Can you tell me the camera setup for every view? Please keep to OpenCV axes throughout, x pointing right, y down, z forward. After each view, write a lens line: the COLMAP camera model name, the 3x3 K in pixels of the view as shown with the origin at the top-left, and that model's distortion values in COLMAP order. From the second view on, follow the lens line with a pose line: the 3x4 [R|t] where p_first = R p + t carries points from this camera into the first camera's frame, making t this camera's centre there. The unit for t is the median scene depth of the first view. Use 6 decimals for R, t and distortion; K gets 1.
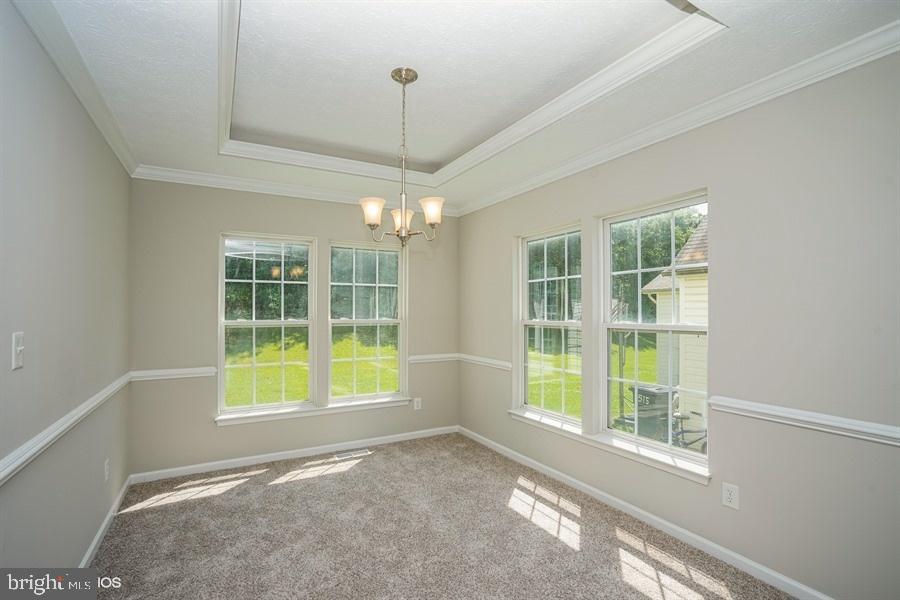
lens RADIAL K [[418.1, 0, 452.1], [0, 418.1, 309.8], [0, 0, 1]] dist [-0.026440, 0.000791]
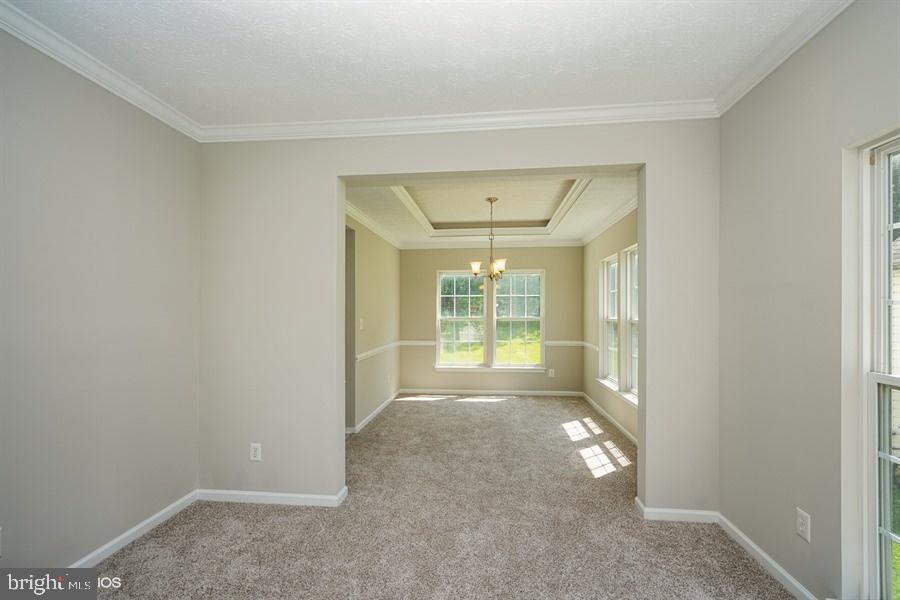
lens RADIAL K [[410.6, 0, 452.9], [0, 410.6, 313.4], [0, 0, 1]] dist [0.002535, 0.000513]
pose [[0.817009, 0.003321, -0.576615, 0.584867], [0.000980, 0.999974, 0.007148, -0.003299], [0.576624, -0.006405, 0.816985, -0.513382]]
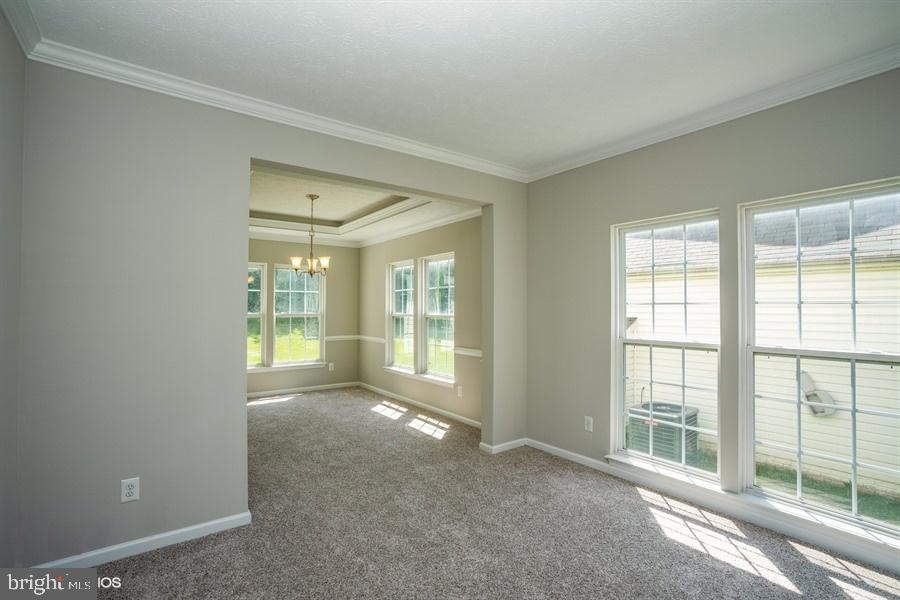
lens RADIAL K [[418.1, 0, 452.1], [0, 418.1, 309.8], [0, 0, 1]] dist [-0.026440, 0.000791]
pose [[0.991711, 0.003736, 0.128436, 0.201339], [-0.004477, 0.999975, 0.005483, -0.002513], [-0.128412, -0.006013, 0.991703, -0.753416]]
